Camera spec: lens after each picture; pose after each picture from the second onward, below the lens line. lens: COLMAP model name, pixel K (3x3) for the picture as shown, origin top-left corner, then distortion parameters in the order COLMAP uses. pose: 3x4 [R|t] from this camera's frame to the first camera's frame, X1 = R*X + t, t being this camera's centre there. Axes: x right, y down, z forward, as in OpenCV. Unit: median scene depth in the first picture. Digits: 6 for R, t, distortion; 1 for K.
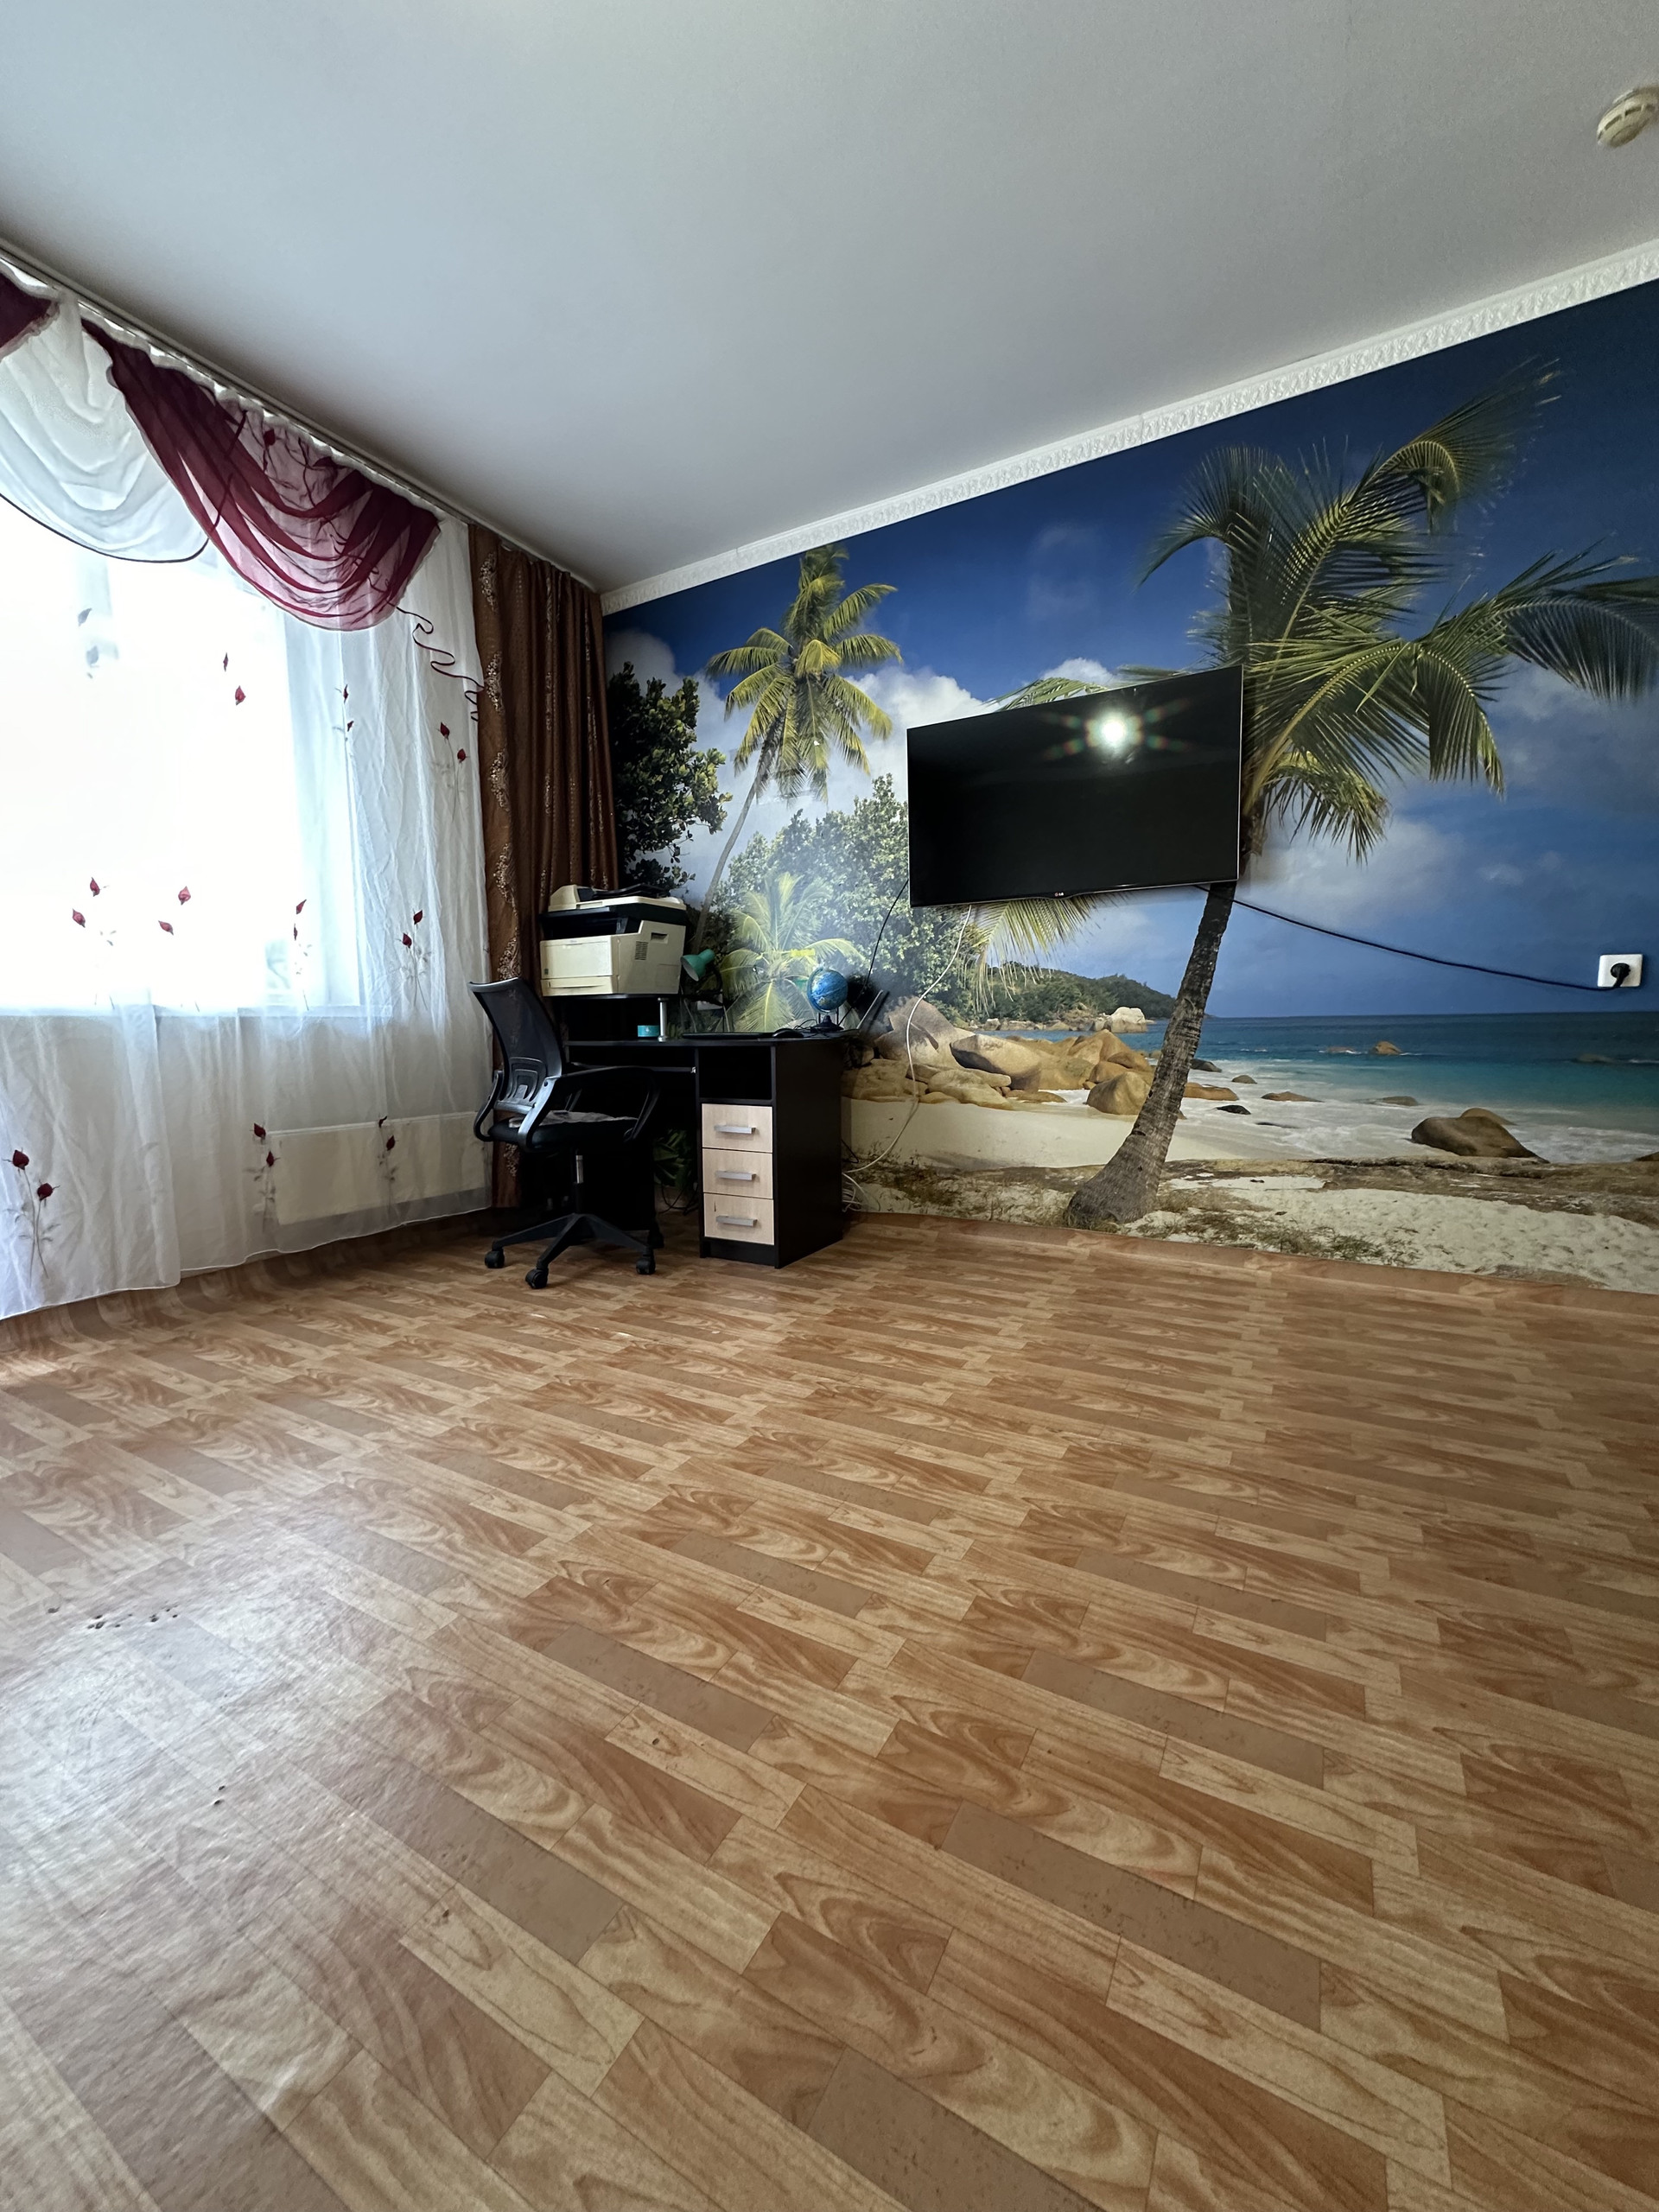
lens RADIAL K [[880.0, 0, 830.0], [0, 880.0, 1106.1], [0, 0, 1]] dist [-0.002179, 0.000621]
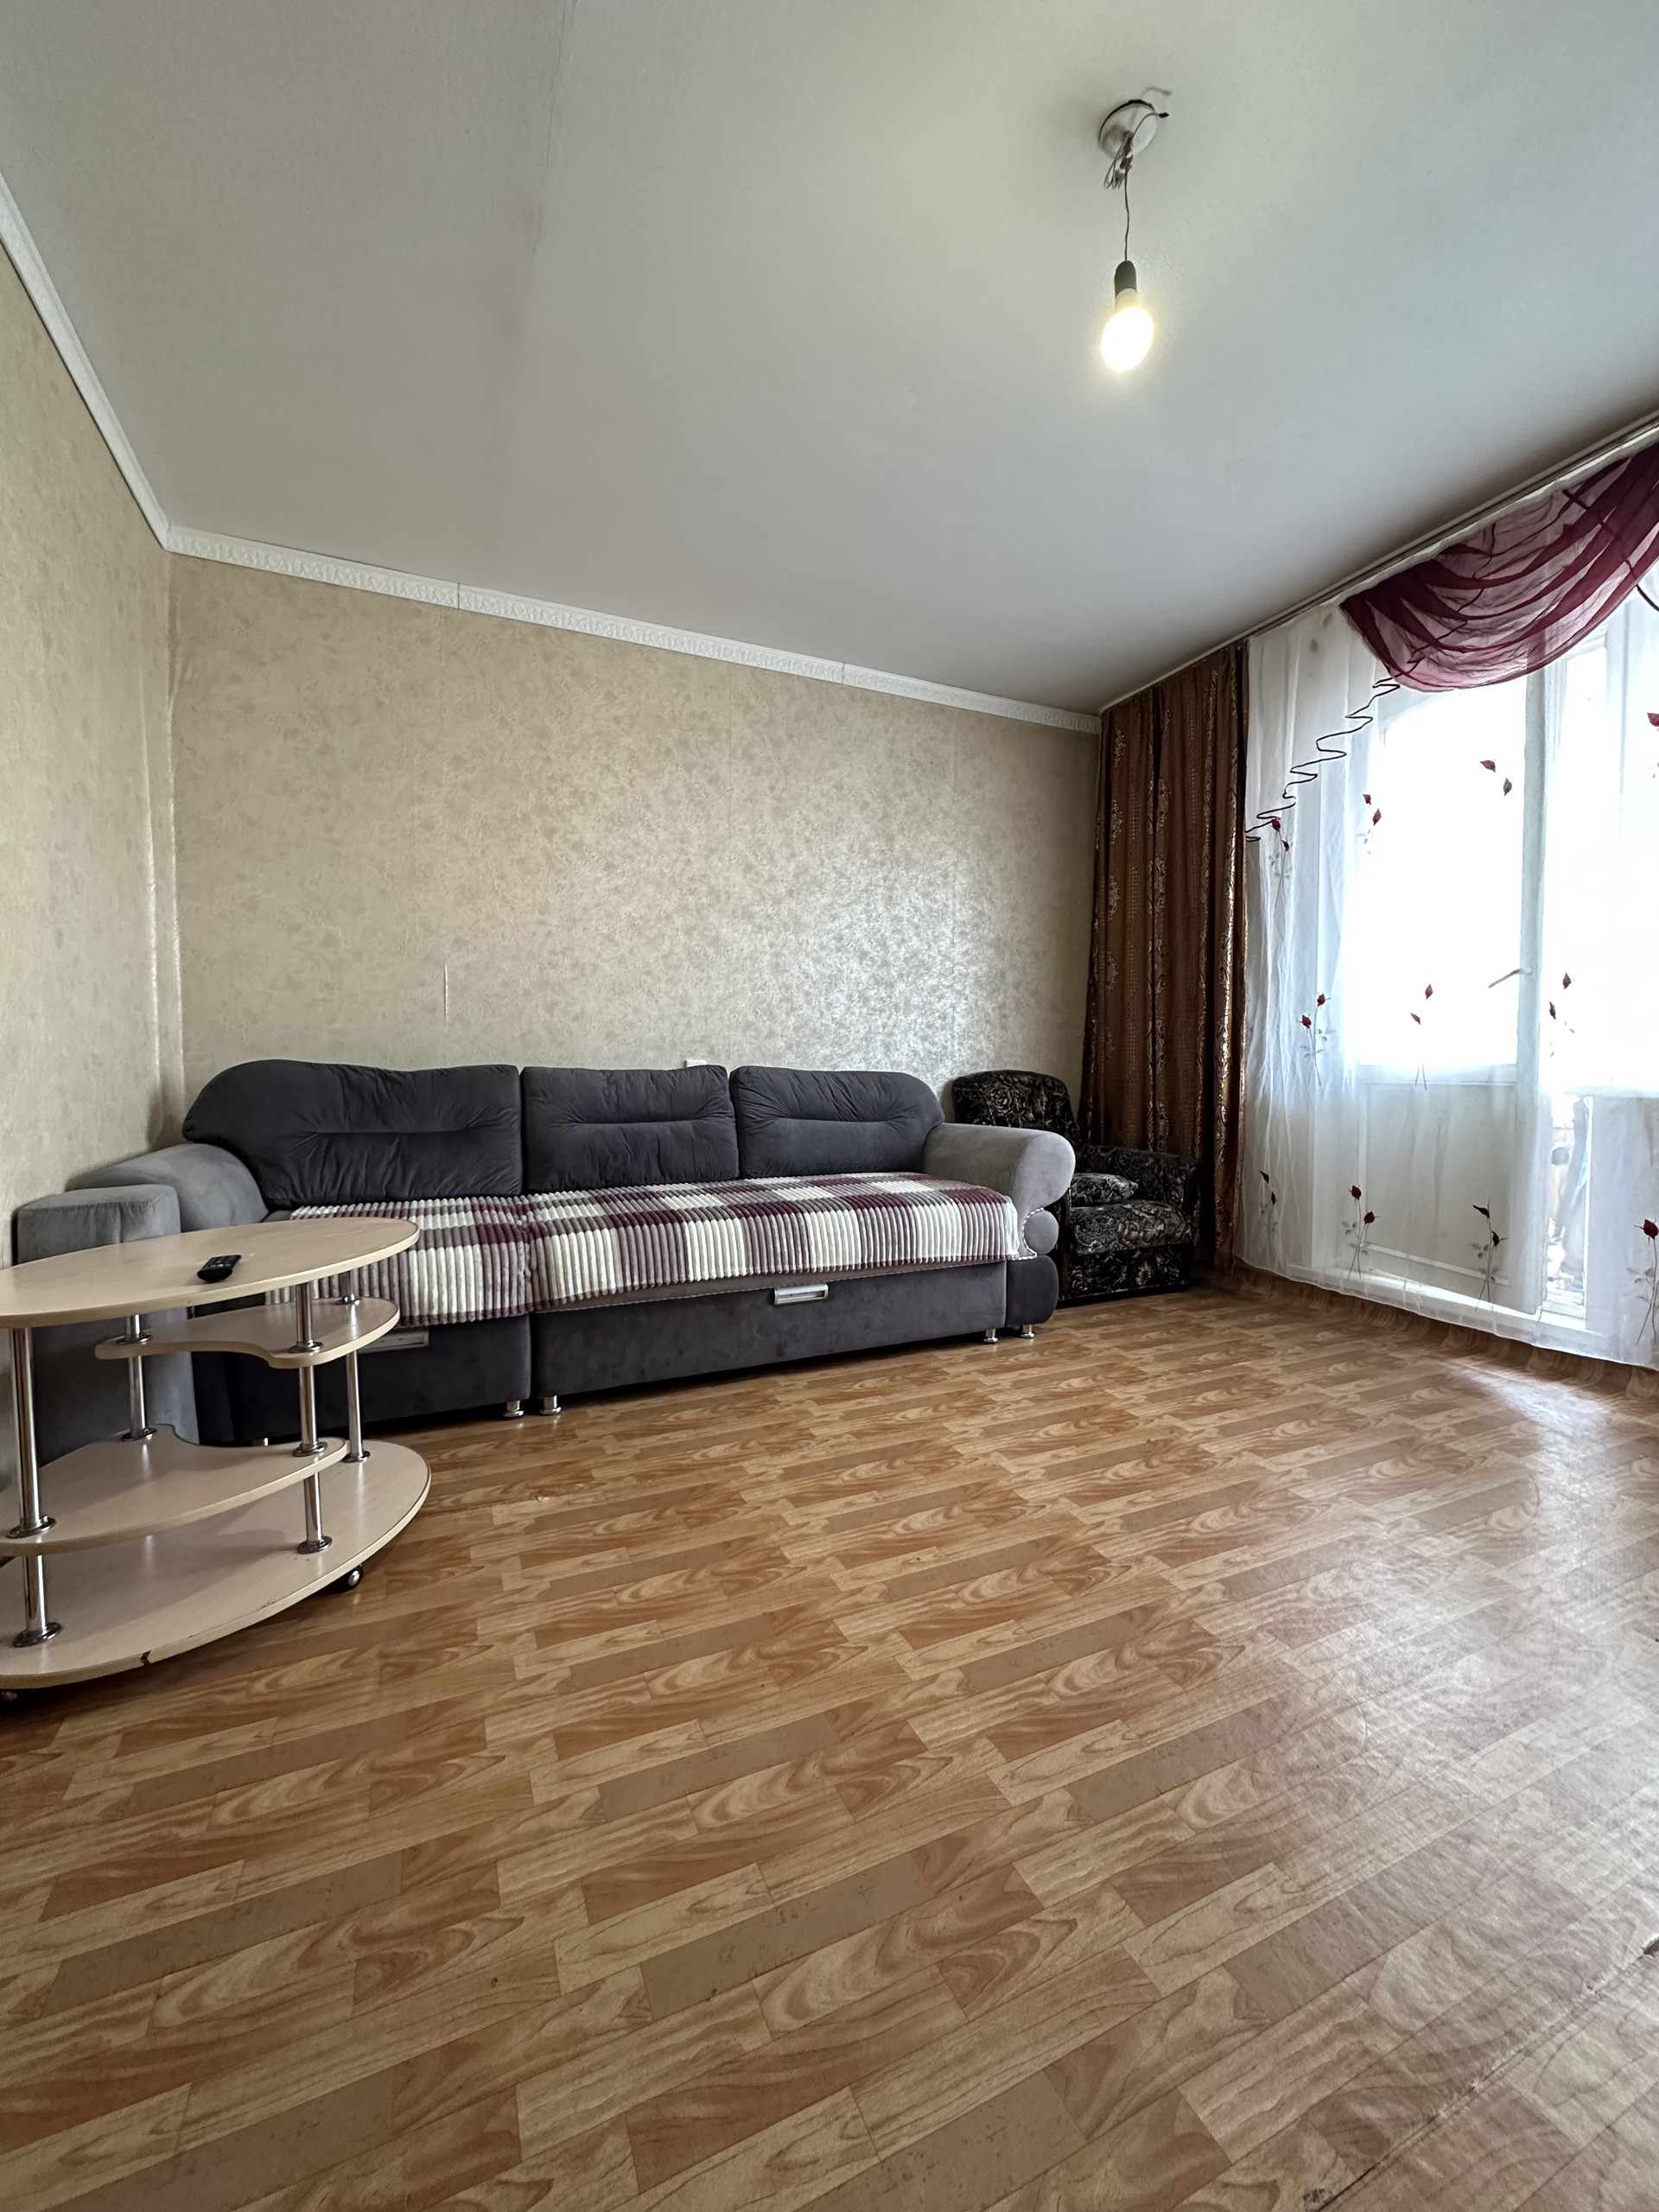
lens RADIAL K [[880.0, 0, 830.0], [0, 880.0, 1106.1], [0, 0, 1]] dist [-0.002179, 0.000621]
pose [[-0.585027, 0.050279, -0.809453, 0.438275], [-0.061620, 0.992436, 0.106180, -0.113492], [0.808669, 0.111997, -0.577504, 0.618179]]
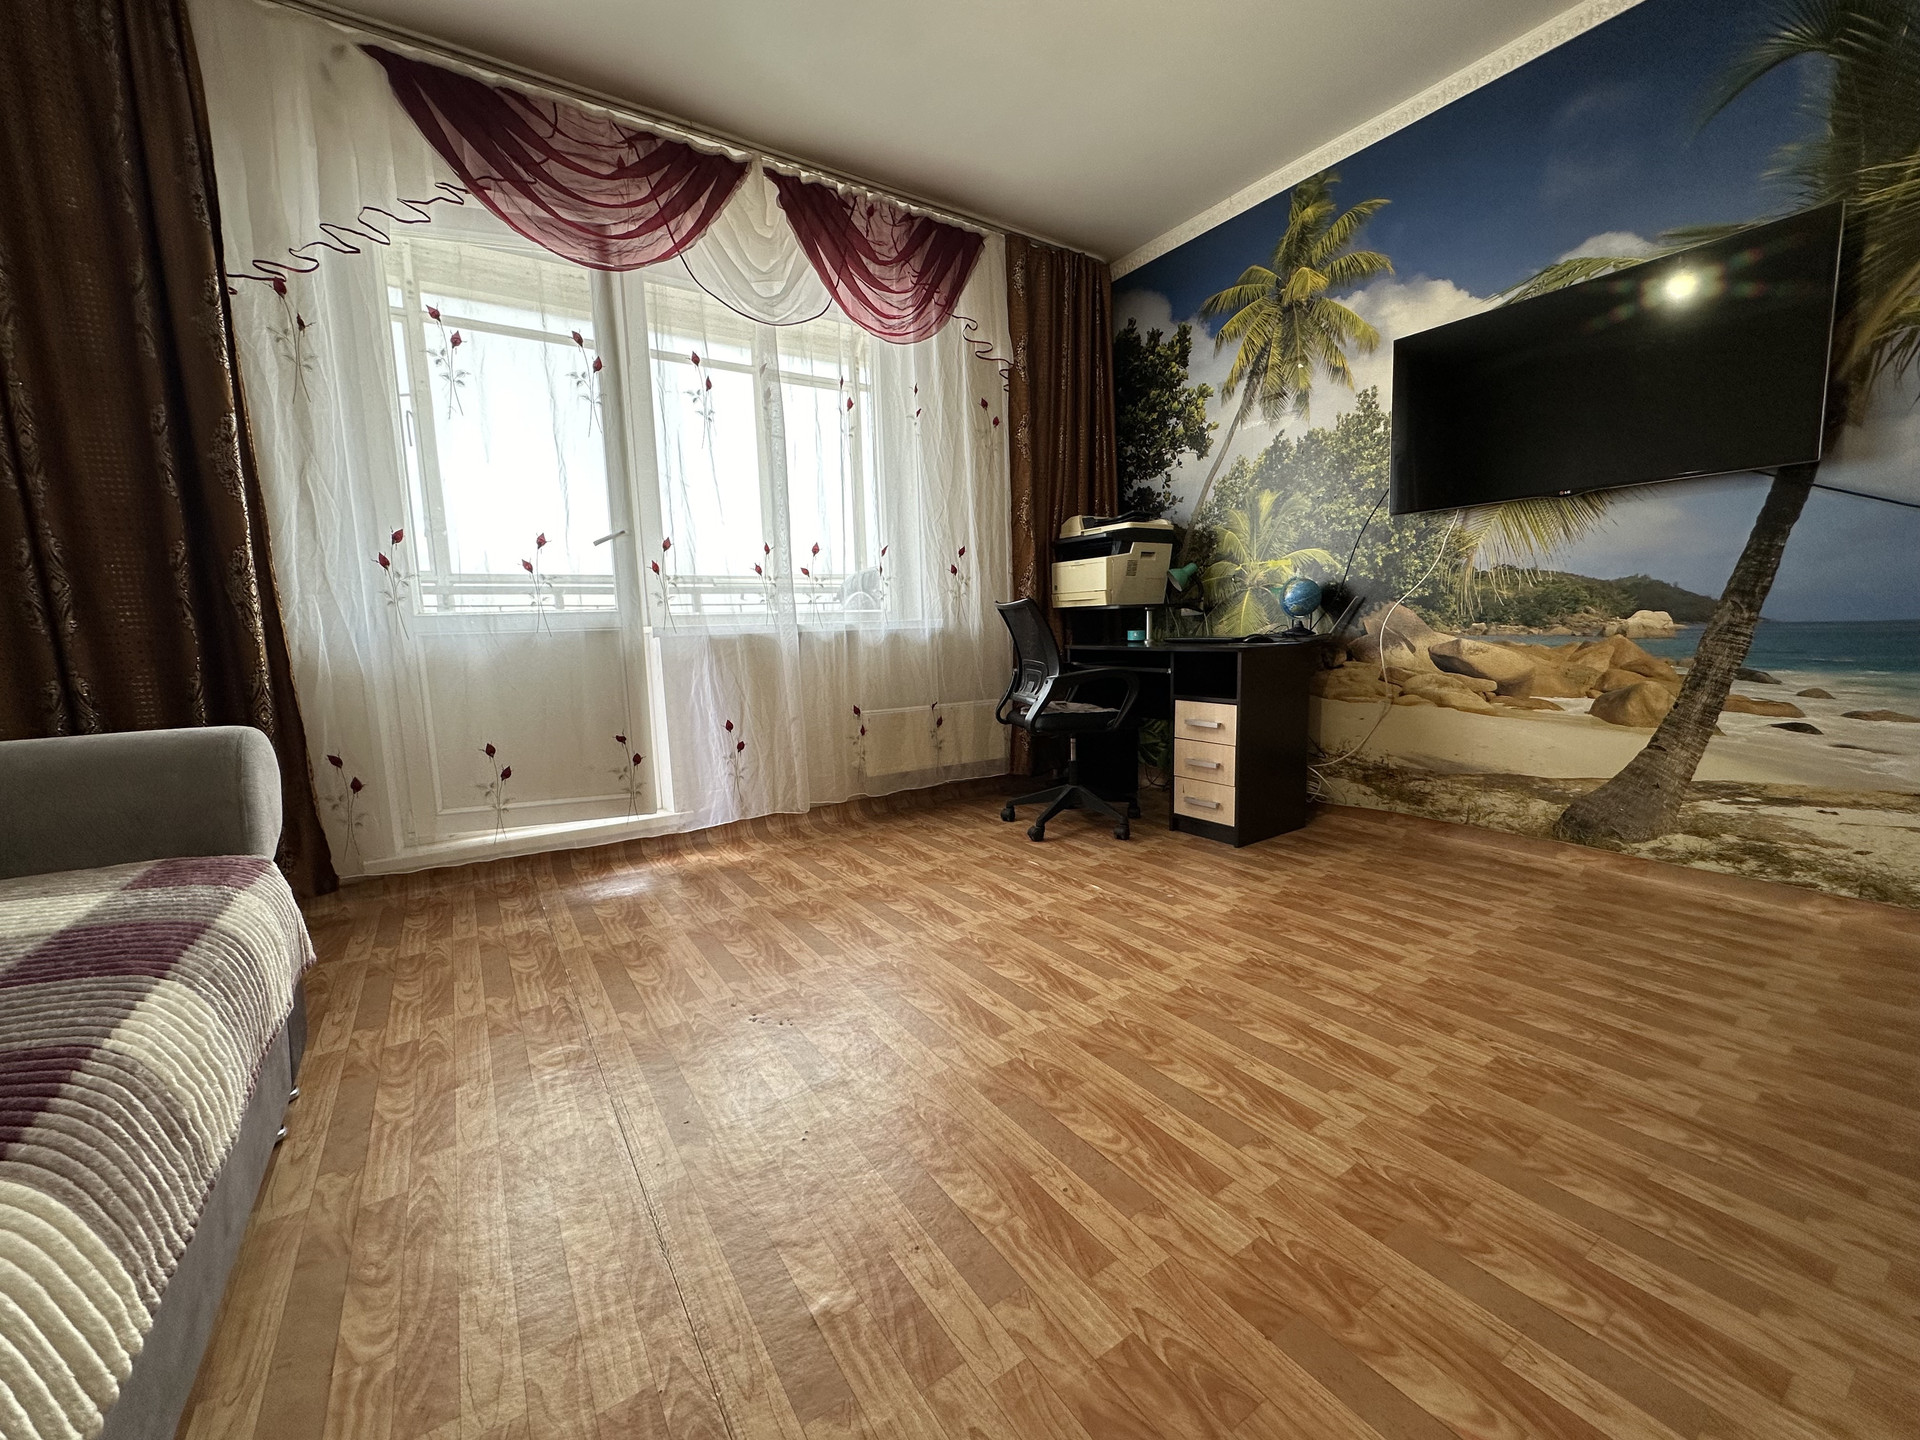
lens RADIAL K [[763.9, 0, 960.5], [0, 763.9, 719.2], [0, 0, 1]] dist [-0.002179, 0.000621]
pose [[0.895518, 0.042873, -0.442956, 0.052859], [-0.023502, 0.998516, 0.049131, -0.021890], [0.444405, -0.033587, 0.895196, -0.038888]]
